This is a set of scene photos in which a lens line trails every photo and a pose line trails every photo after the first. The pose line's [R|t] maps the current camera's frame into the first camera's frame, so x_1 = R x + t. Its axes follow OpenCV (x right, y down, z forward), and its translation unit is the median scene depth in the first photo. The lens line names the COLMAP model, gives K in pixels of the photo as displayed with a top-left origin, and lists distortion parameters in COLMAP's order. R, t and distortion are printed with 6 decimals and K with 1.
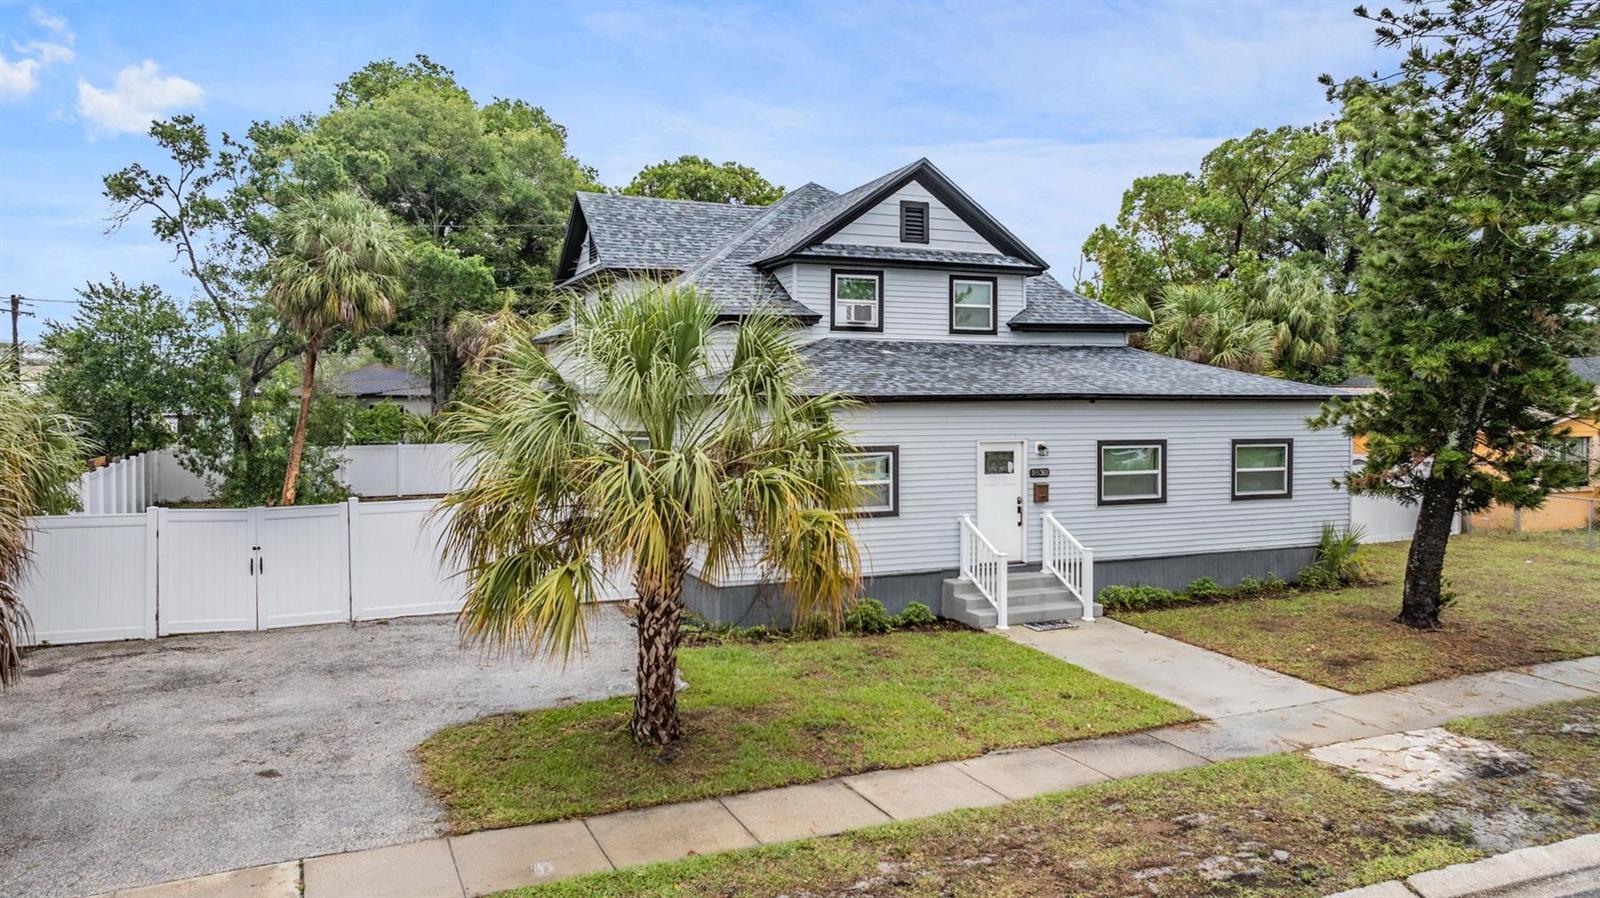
lens RADIAL K [[1145.5, 0, 801.1], [0, 1145.5, 410.4], [0, 0, 1]] dist [-0.013897, -0.003480]
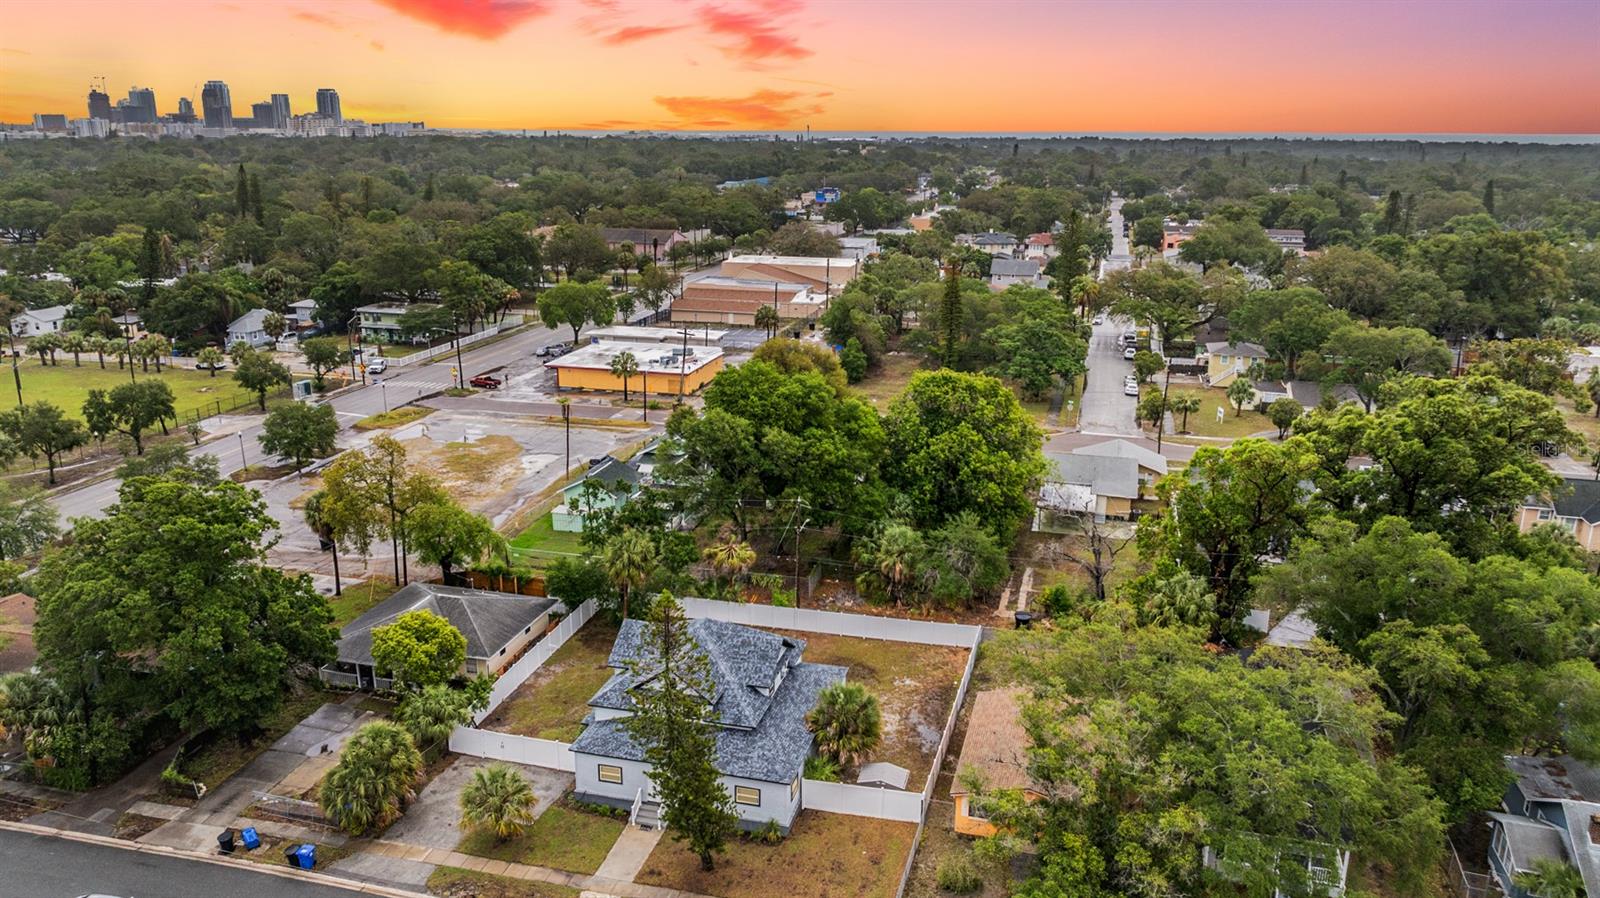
lens RADIAL K [[1155.6, 0, 800.0], [0, 1155.6, 449.0], [0, 0, 1]] dist [0.002709, -0.096881]
pose [[0.788578, 0.174815, -0.589563, 2.170735], [-0.017804, 0.964829, 0.262274, -1.651244], [0.614677, -0.196327, 0.763955, -1.078101]]
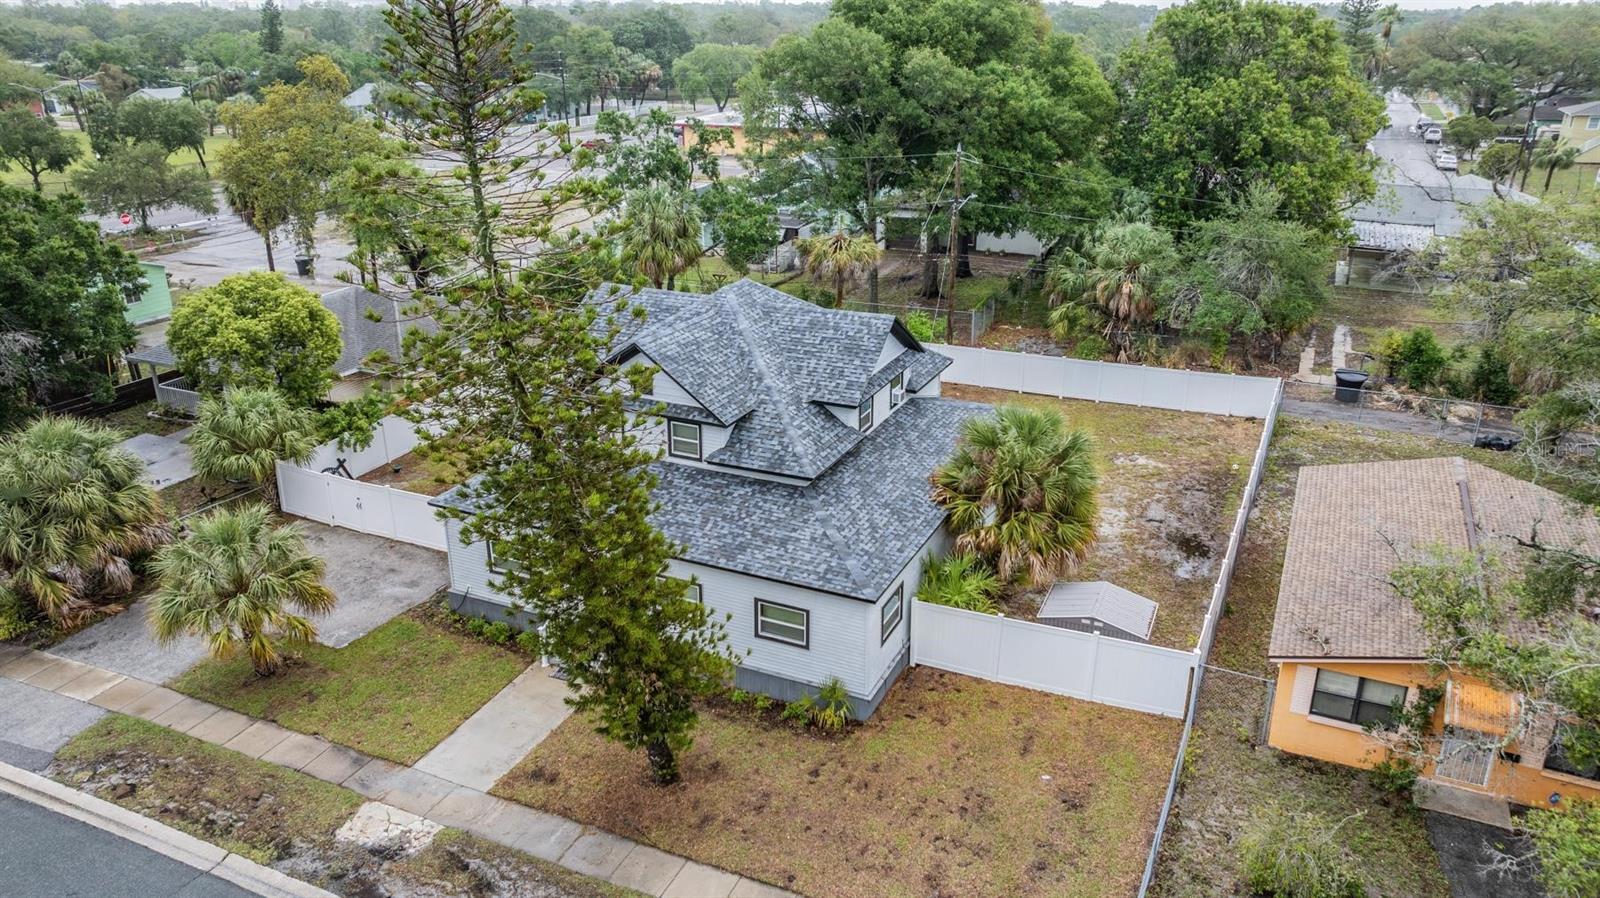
lens RADIAL K [[1117.7, 0, 792.6], [0, 1117.7, 446.6], [0, 0, 1]] dist [-0.017005, -0.003146]
pose [[0.666171, 0.266753, -0.696462, 1.272550], [-0.006509, 0.935891, 0.352231, -0.604208], [0.745771, -0.230112, 0.625199, 0.244998]]
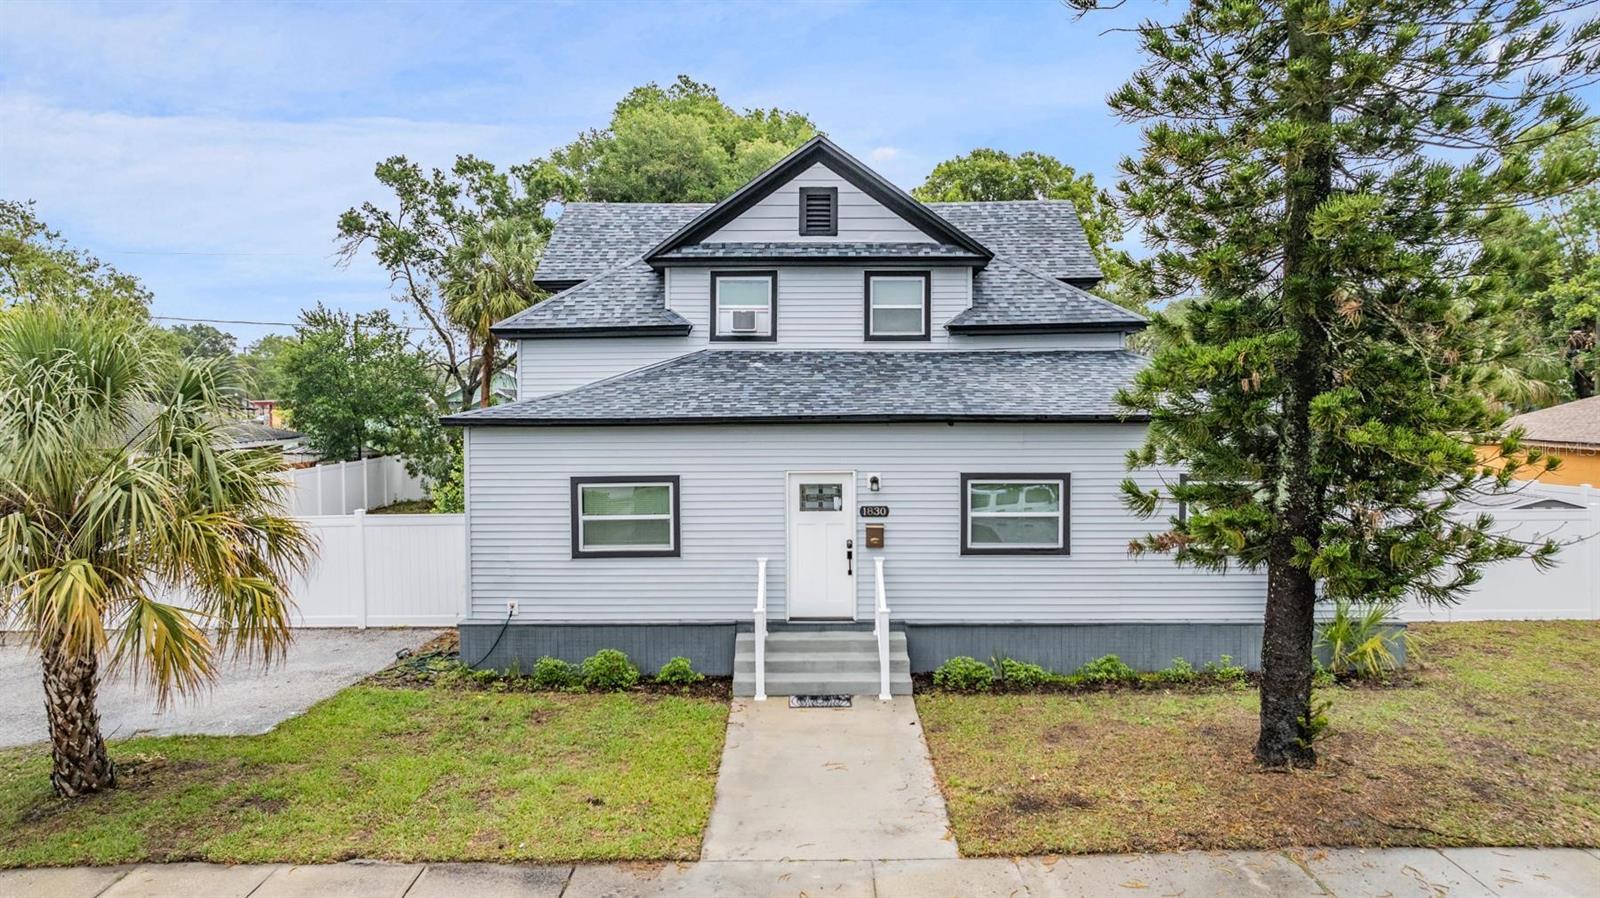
lens RADIAL K [[1136.1, 0, 800.0], [0, 1136.1, 449.0], [0, 0, 1]] dist [-0.013496, 0.002444]
pose [[0.915717, 0.014544, -0.401561, 0.443837], [-0.001450, 0.999458, 0.032892, -0.015134], [0.401822, -0.029537, 0.915241, 0.218427]]
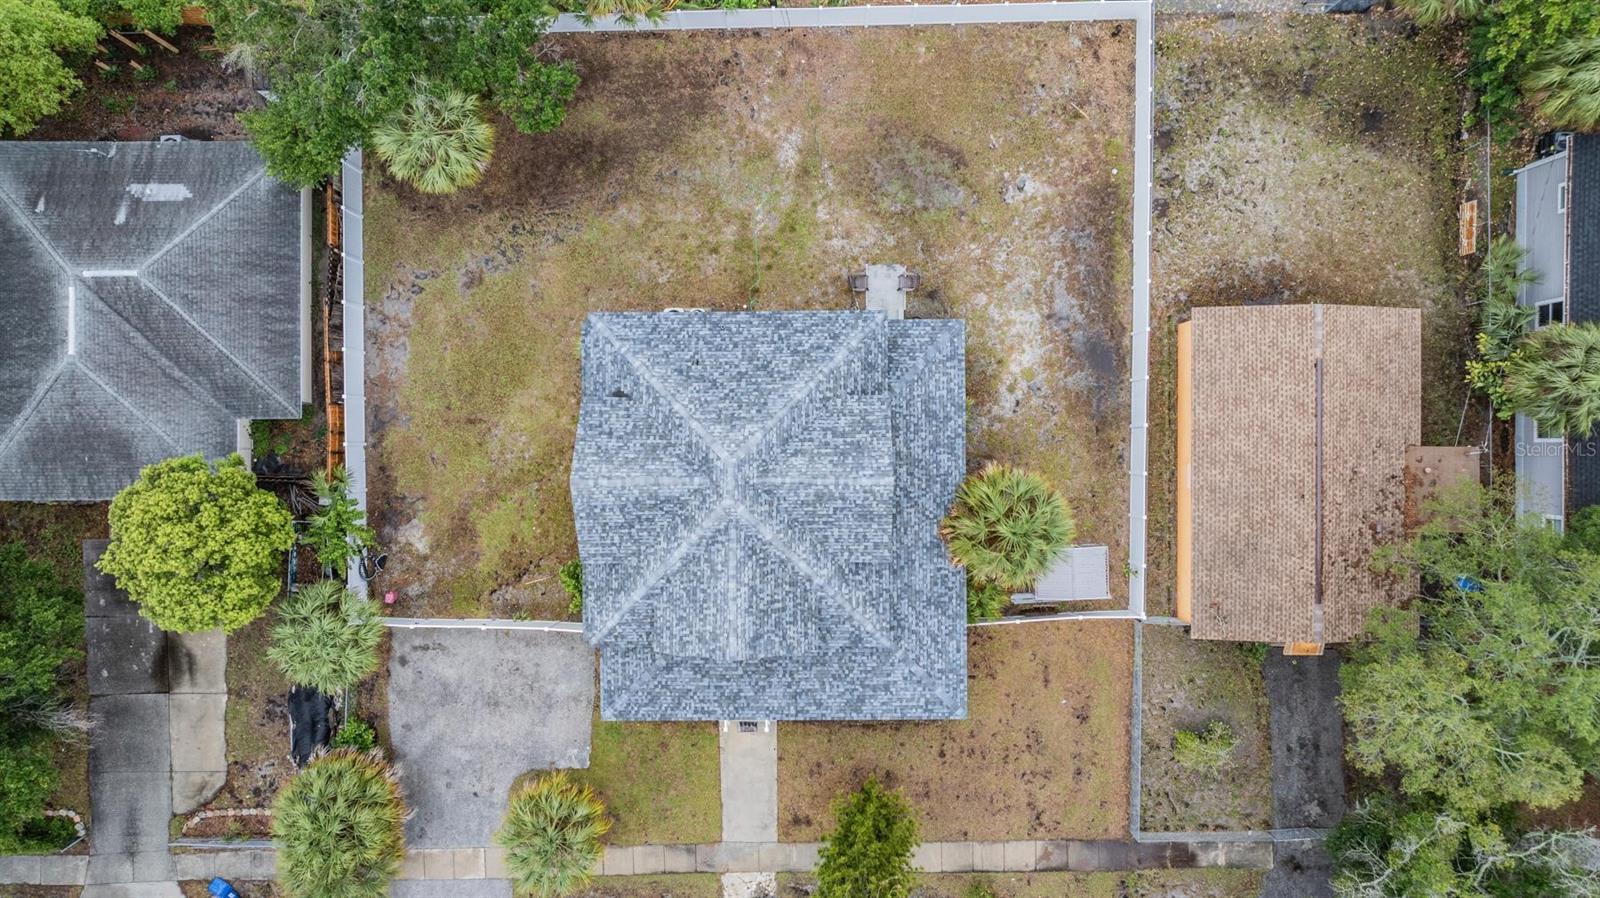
lens RADIAL K [[1117.7, 0, 792.6], [0, 1117.7, 446.6], [0, 0, 1]] dist [-0.017005, -0.003146]
pose [[0.924300, 0.381247, -0.017911, 0.099007], [0.011333, 0.019491, 0.999746, -1.958849], [0.381499, -0.924268, 0.013695, 1.334873]]
